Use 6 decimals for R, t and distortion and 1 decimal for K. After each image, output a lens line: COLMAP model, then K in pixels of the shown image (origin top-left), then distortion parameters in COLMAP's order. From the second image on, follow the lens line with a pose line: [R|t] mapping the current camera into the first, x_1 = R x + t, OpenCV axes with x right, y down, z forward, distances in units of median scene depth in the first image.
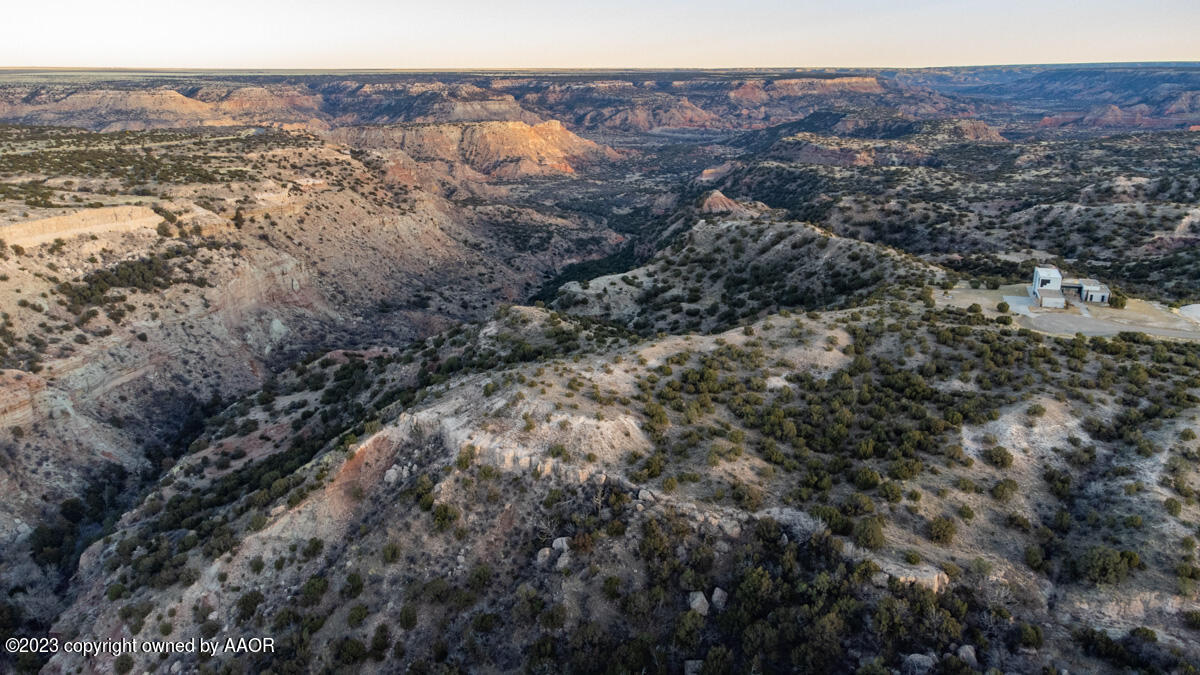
lens RADIAL K [[899.5, 0, 597.8], [0, 899.5, 322.0], [0, 0, 1]] dist [0.031491, 0.047688]
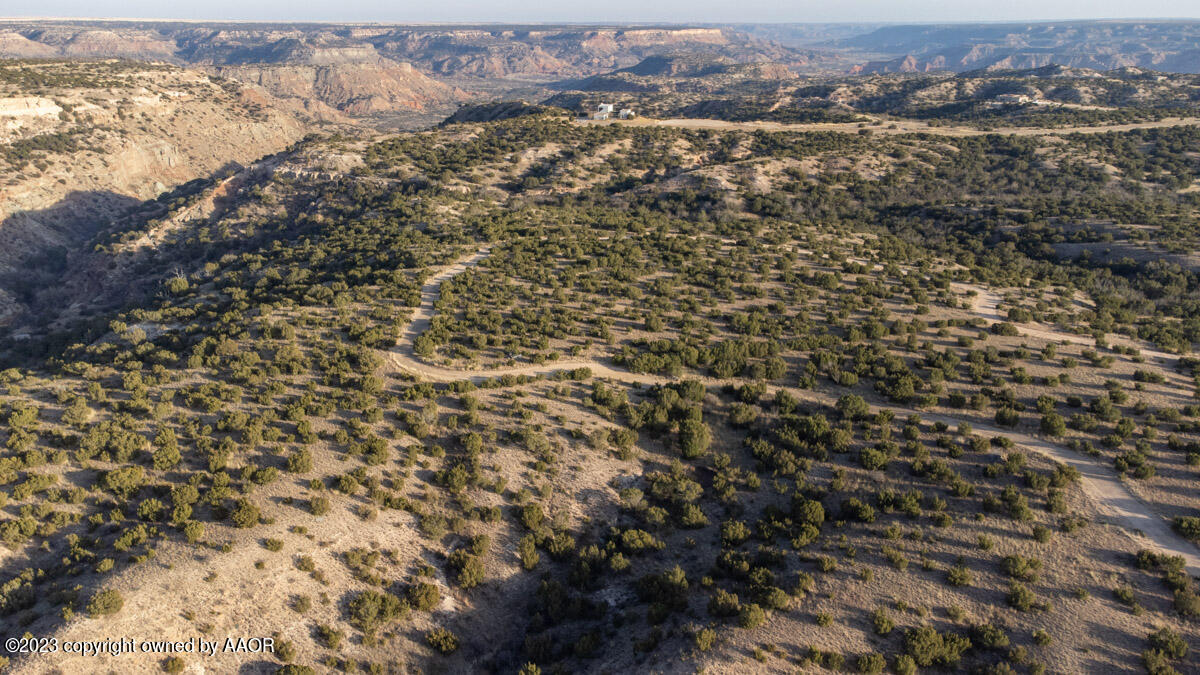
lens RADIAL K [[899.5, 0, 598.2], [0, 899.5, 326.8], [0, 0, 1]] dist [0.031491, 0.047688]
pose [[0.991310, -0.036777, 0.126303, 0.127213], [0.030387, 0.998177, 0.052153, 0.169105], [-0.127991, -0.047862, 0.990620, -0.478242]]
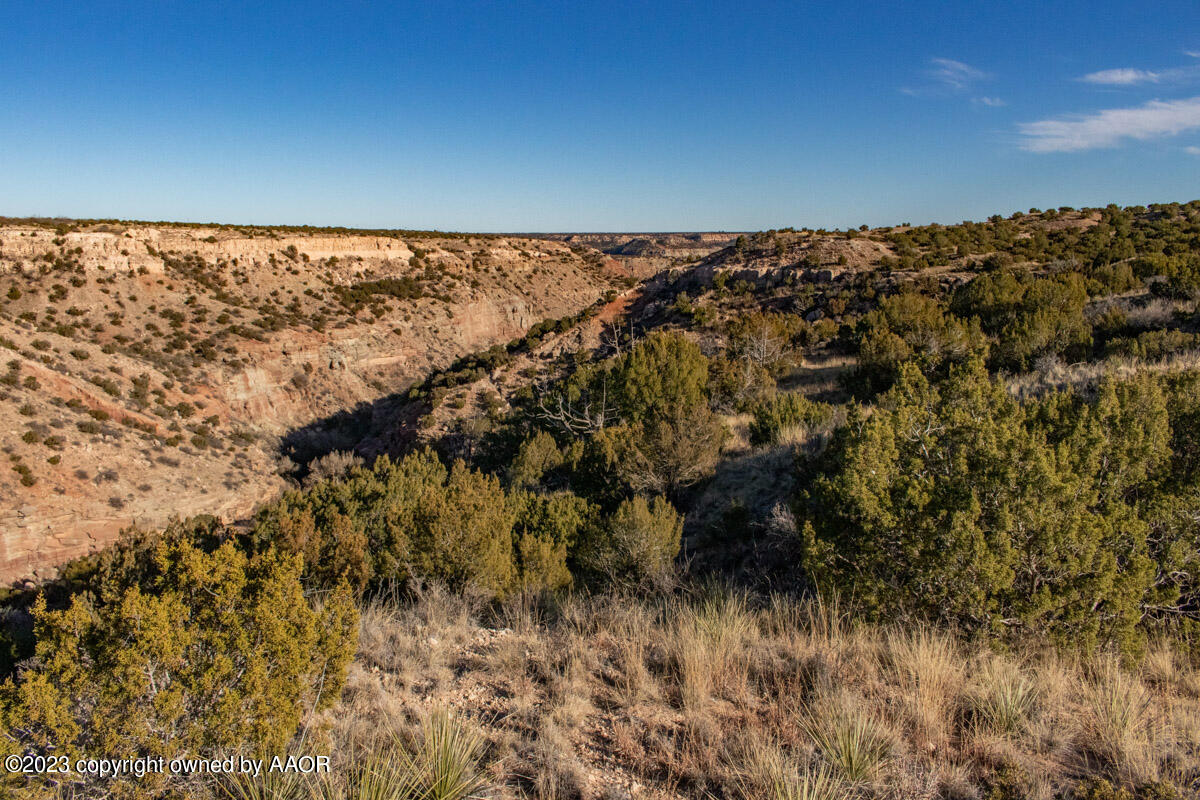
lens RADIAL K [[974.5, 0, 581.1], [0, 974.5, 390.1], [0, 0, 1]] dist [-0.001304, 0.030159]
pose [[0.973634, 0.038263, -0.224884, -0.016709], [-0.065582, 0.991164, -0.115295, 0.178871], [0.218485, 0.127003, 0.967540, -0.066939]]
